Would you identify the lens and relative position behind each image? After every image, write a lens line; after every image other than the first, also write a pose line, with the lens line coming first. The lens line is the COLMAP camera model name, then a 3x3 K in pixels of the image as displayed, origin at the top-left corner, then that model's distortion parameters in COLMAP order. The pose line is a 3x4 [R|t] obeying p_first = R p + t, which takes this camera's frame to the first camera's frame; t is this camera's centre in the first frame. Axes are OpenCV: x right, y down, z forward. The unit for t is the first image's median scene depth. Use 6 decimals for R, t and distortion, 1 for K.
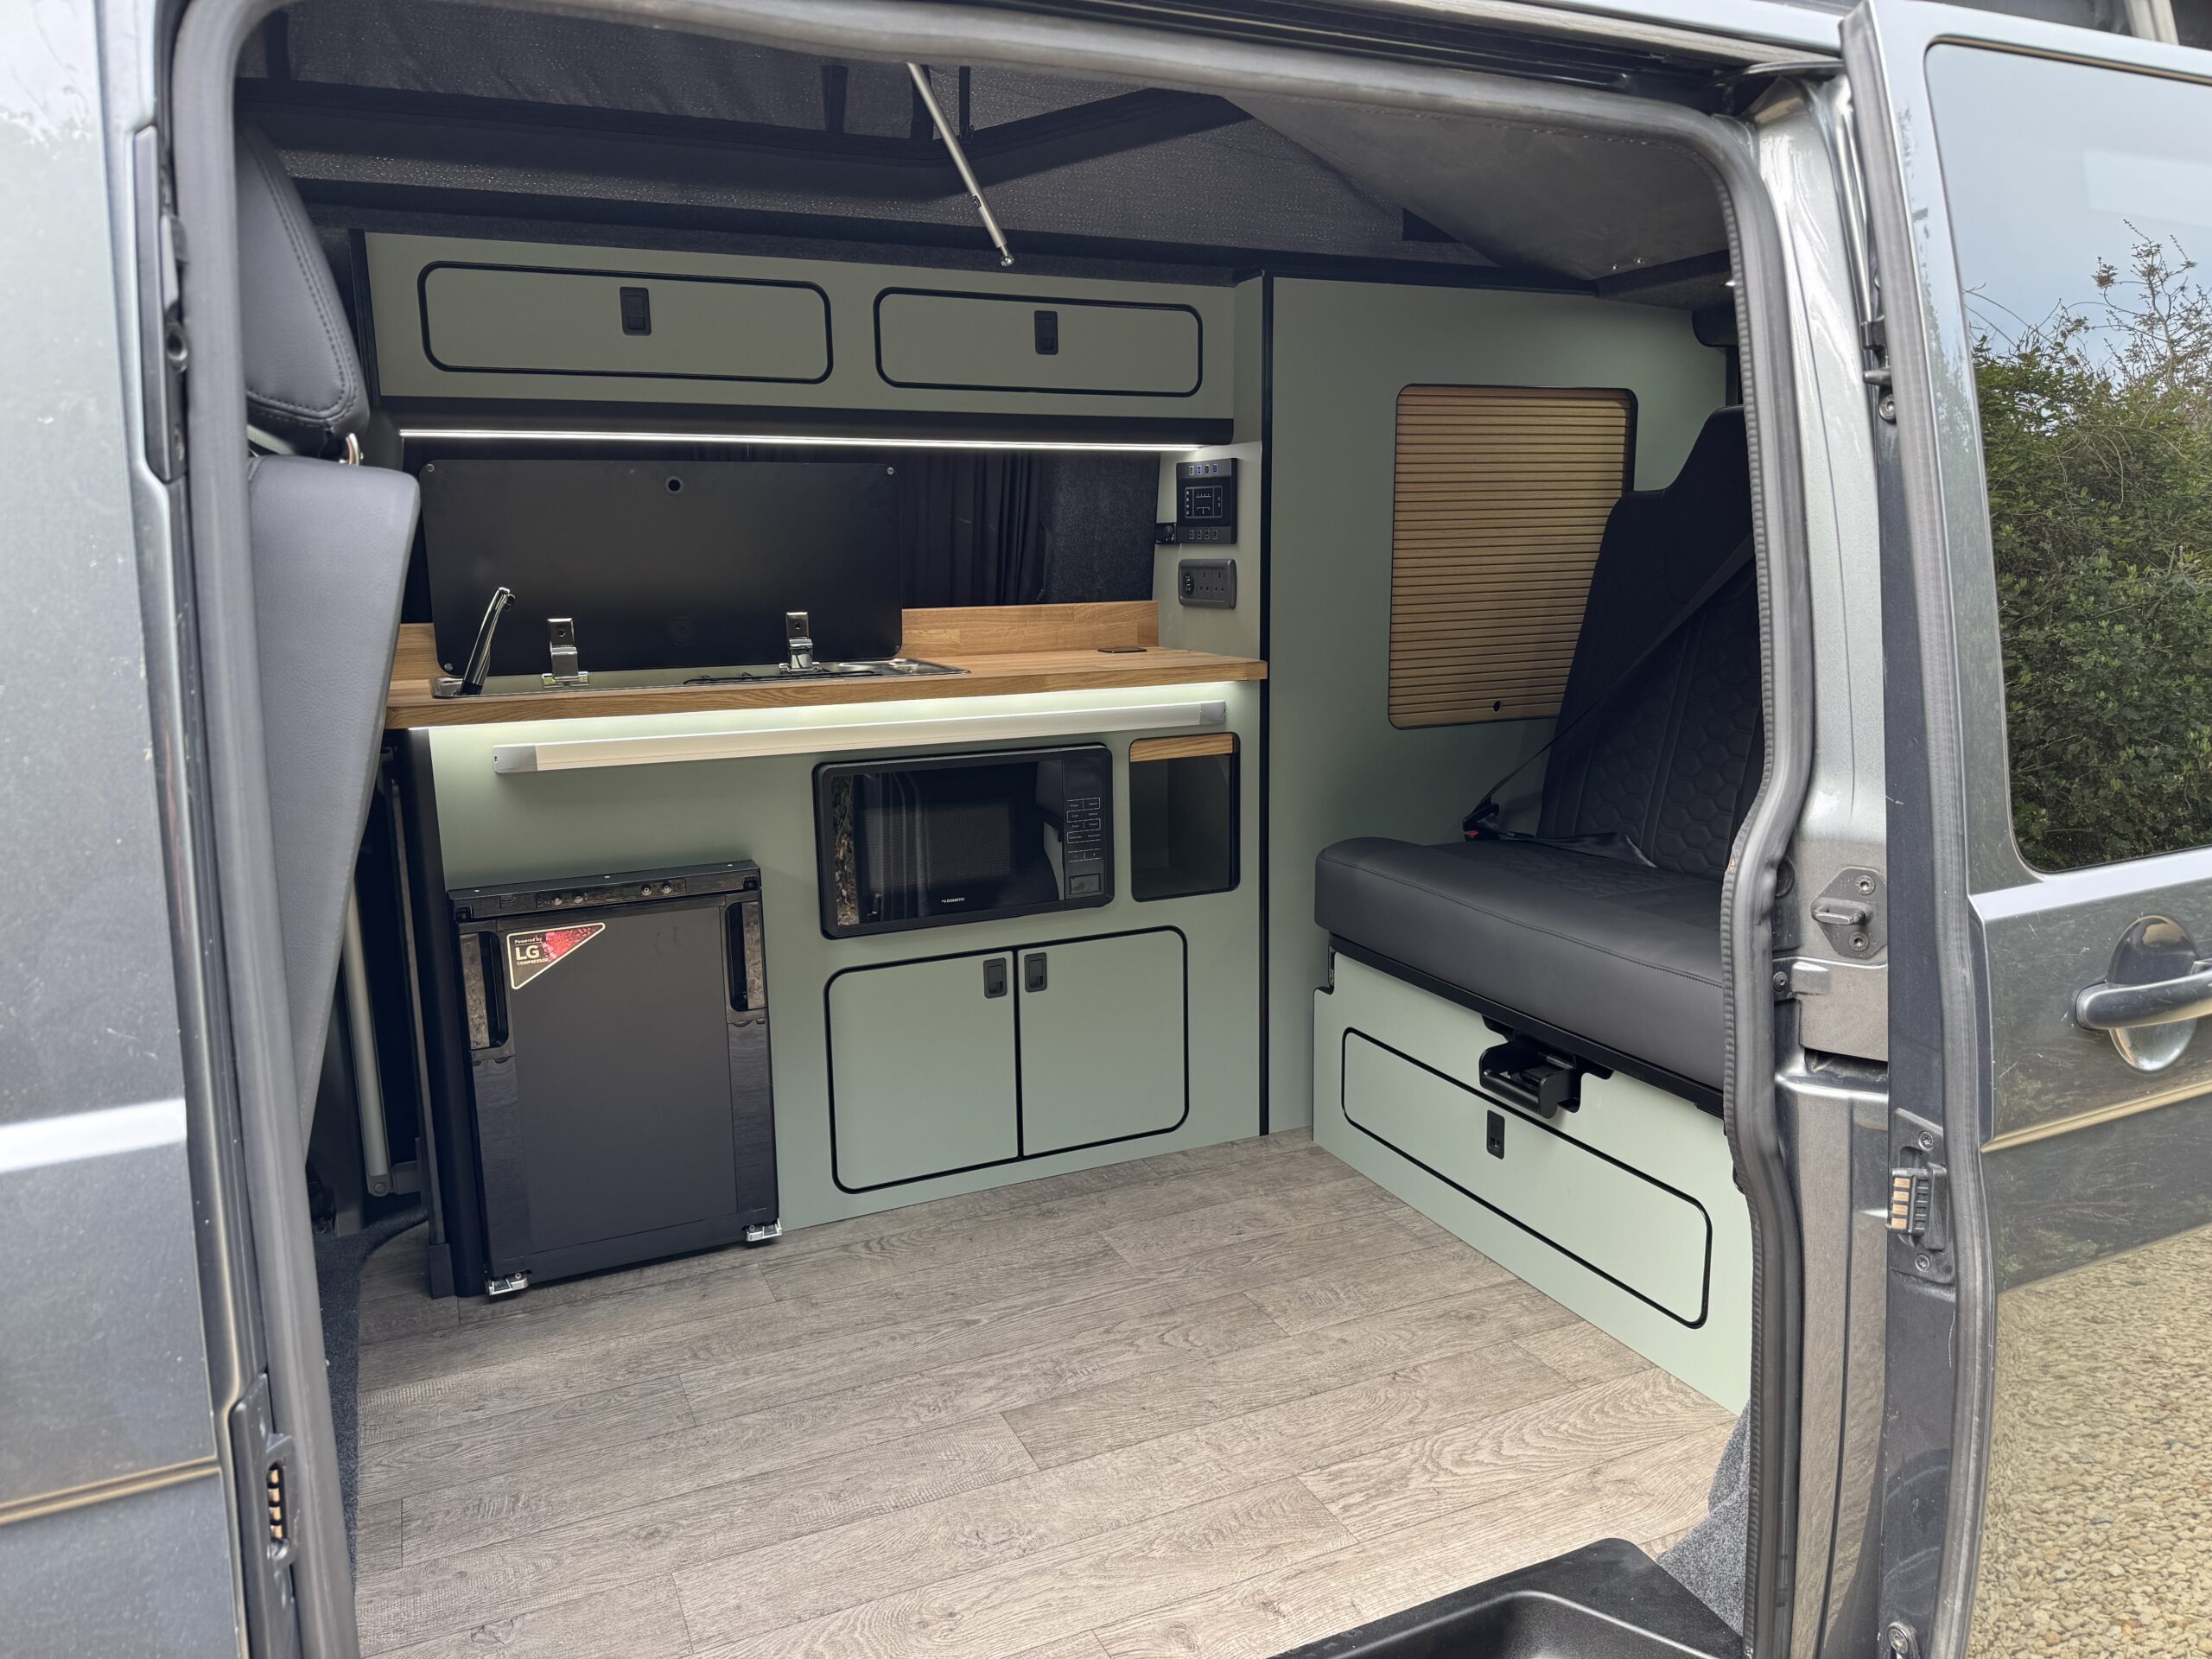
lens RADIAL K [[1532.9, 0, 1118.0], [0, 1532.9, 835.8], [0, 0, 1]] dist [0.162690, -0.319356]
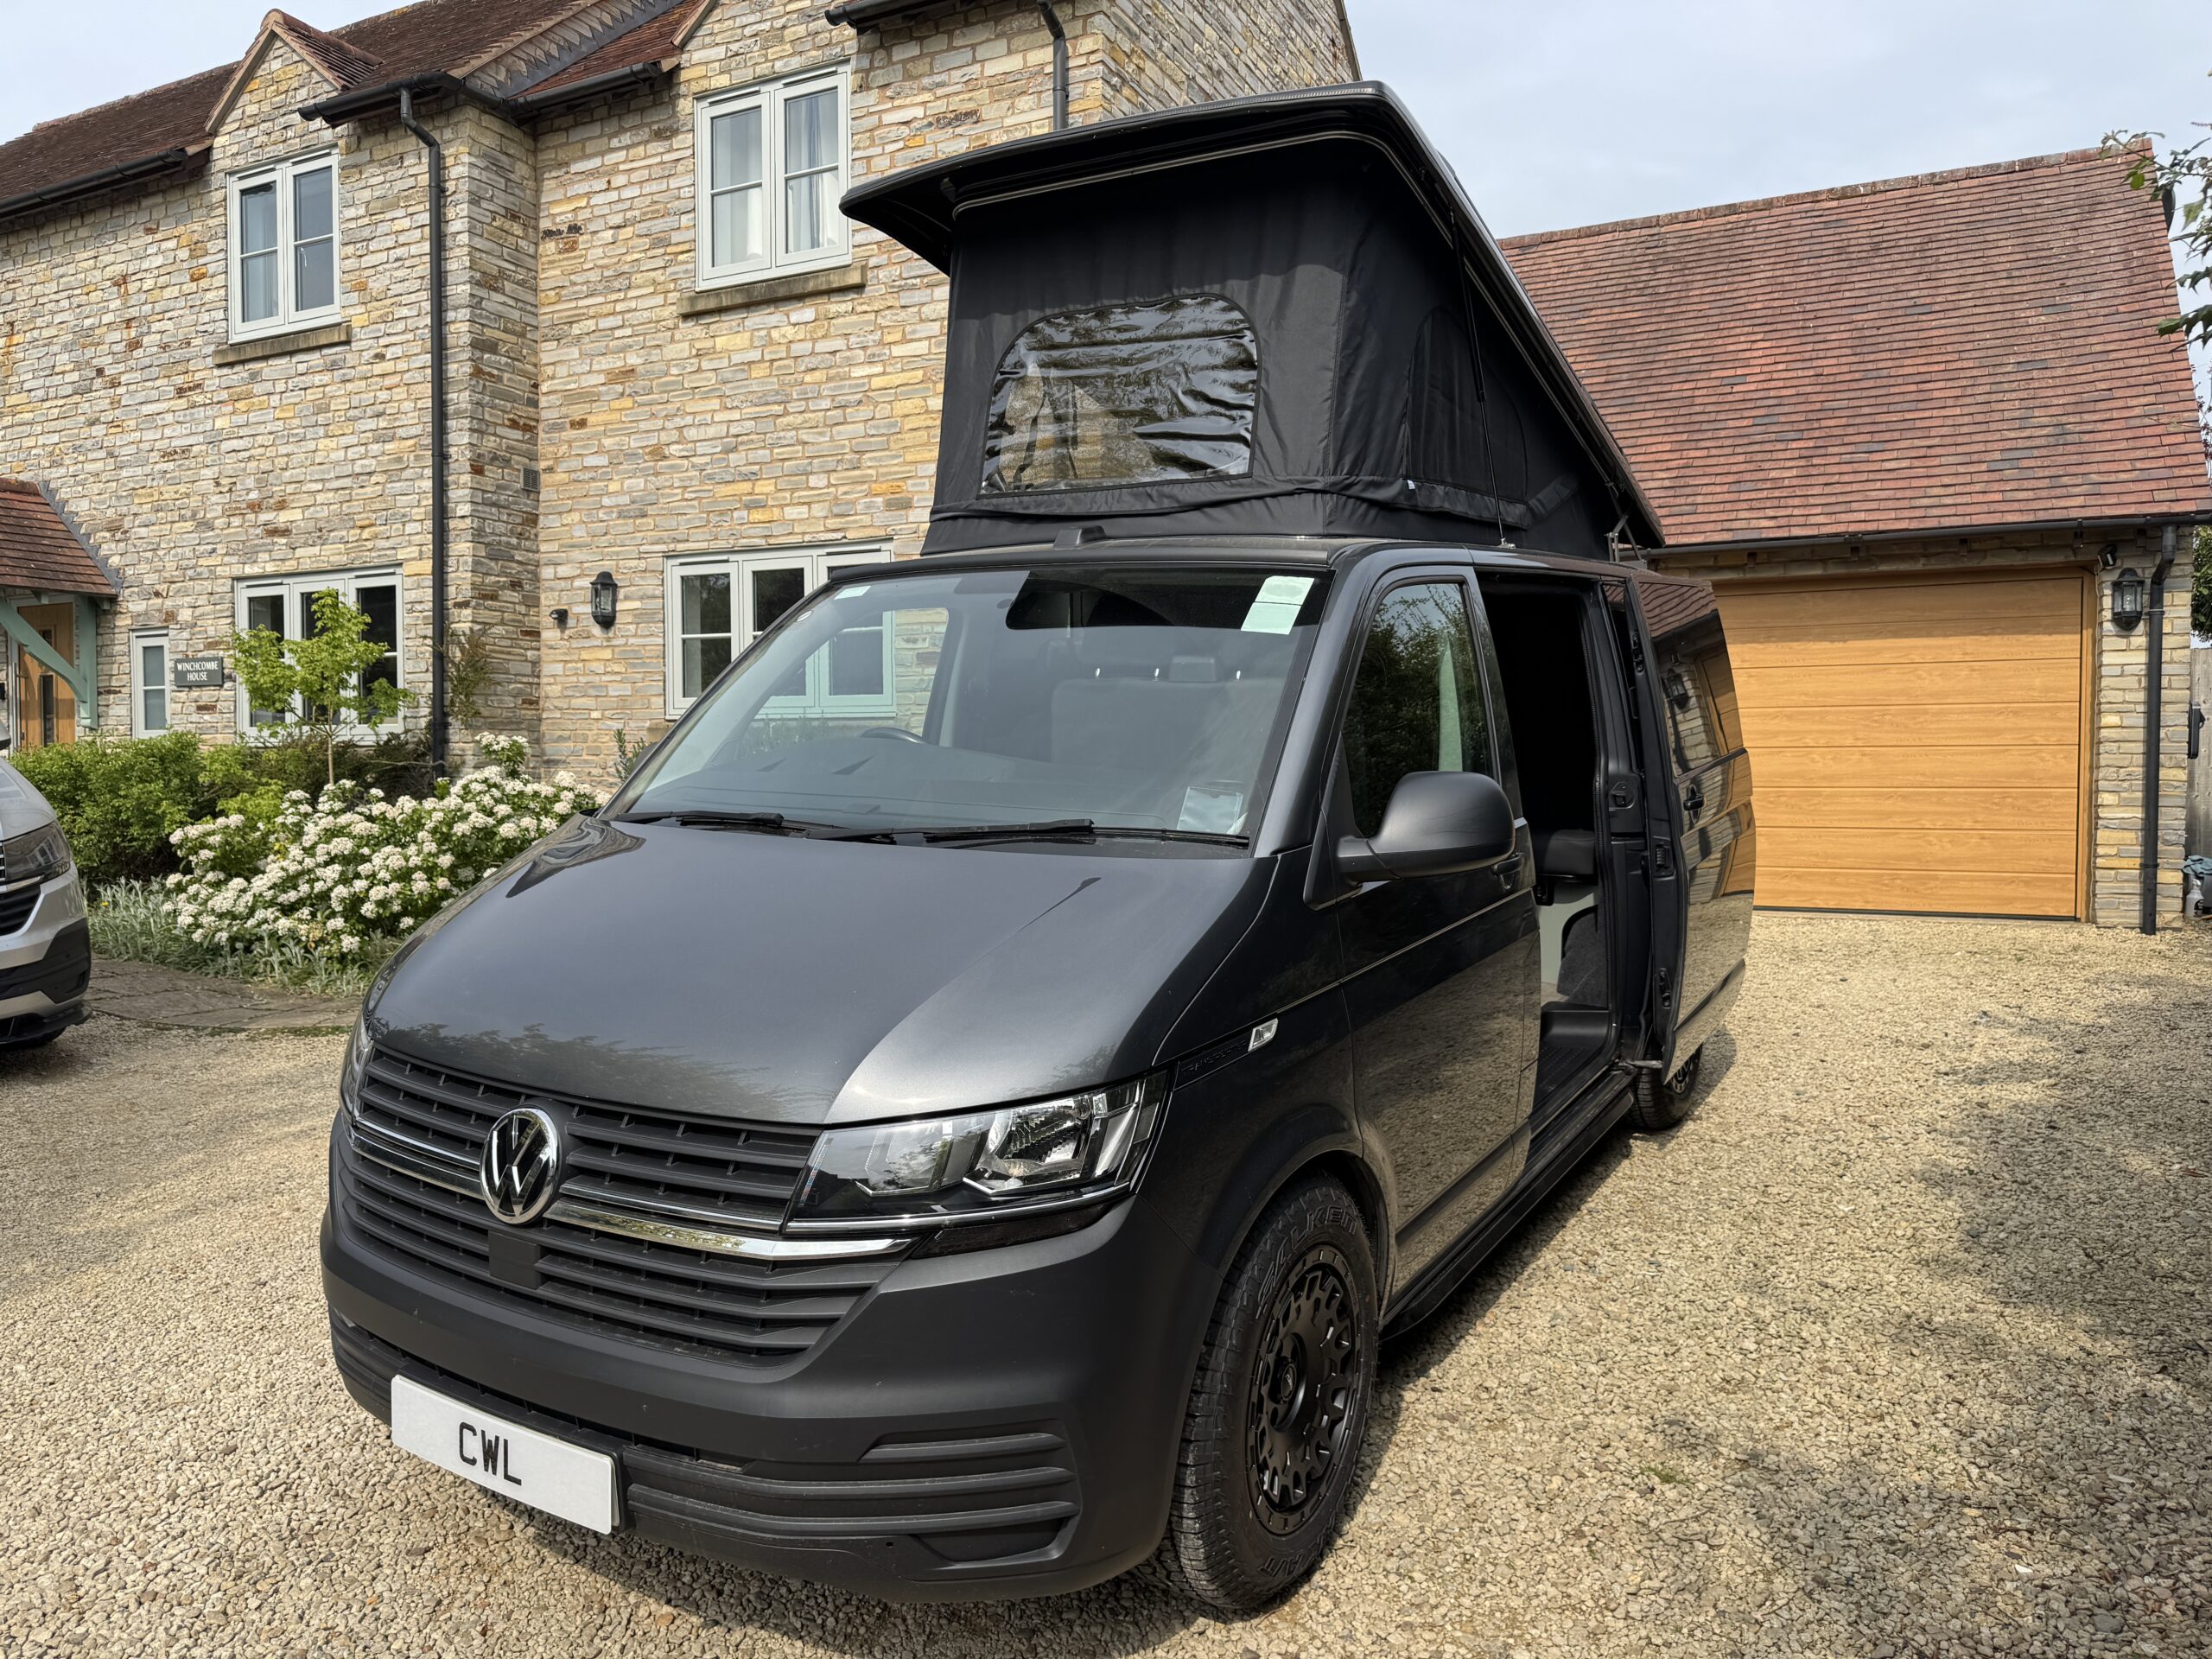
lens RADIAL K [[1557.9, 0, 1115.7], [0, 1557.9, 831.8], [0, 0, 1]] dist [0.067675, -0.089054]
pose [[0.831424, -0.064926, 0.551833, -1.548963], [0.105527, 0.993525, -0.042101, 0.099774], [-0.545526, 0.093237, 0.832891, -0.878141]]
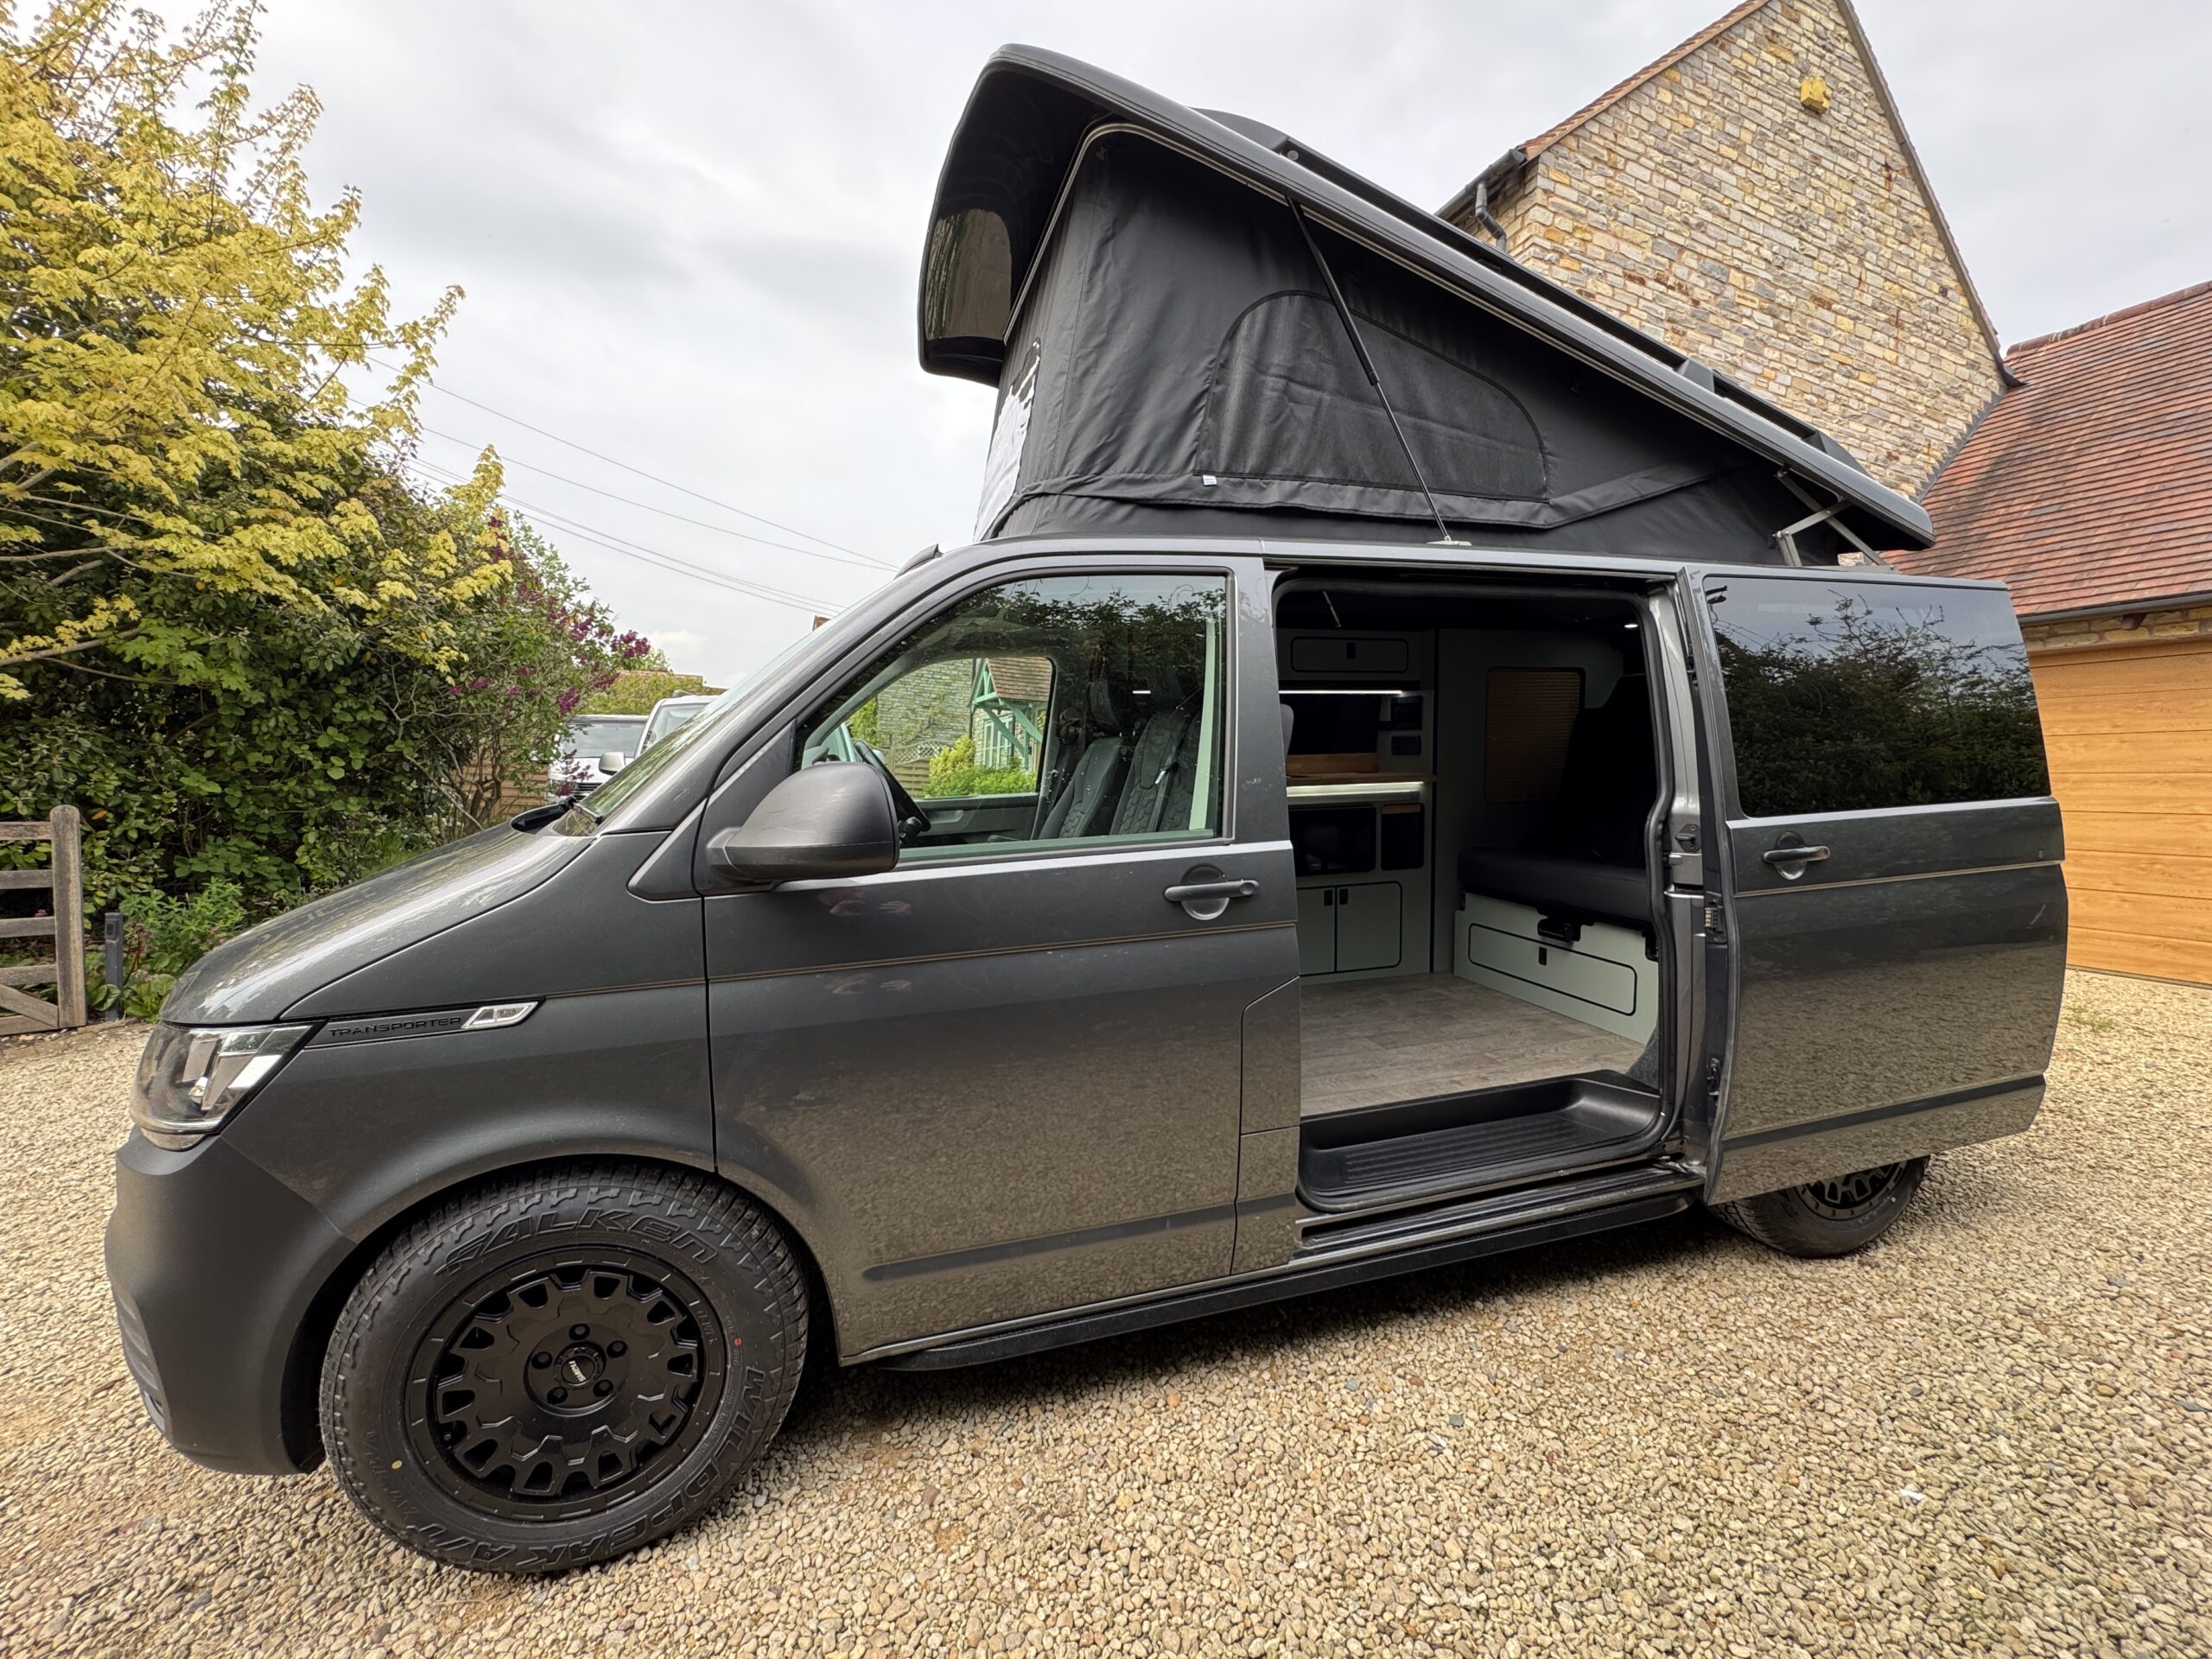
lens RADIAL K [[883.7, 0, 1104.2], [0, 883.7, 825.4], [0, 0, 1]] dist [-0.001492, 0.000032]
pose [[0.989672, 0.009553, -0.143029, -0.254698], [-0.022866, 0.995522, -0.091727, 0.123490], [0.141513, 0.094051, 0.985459, -0.531307]]
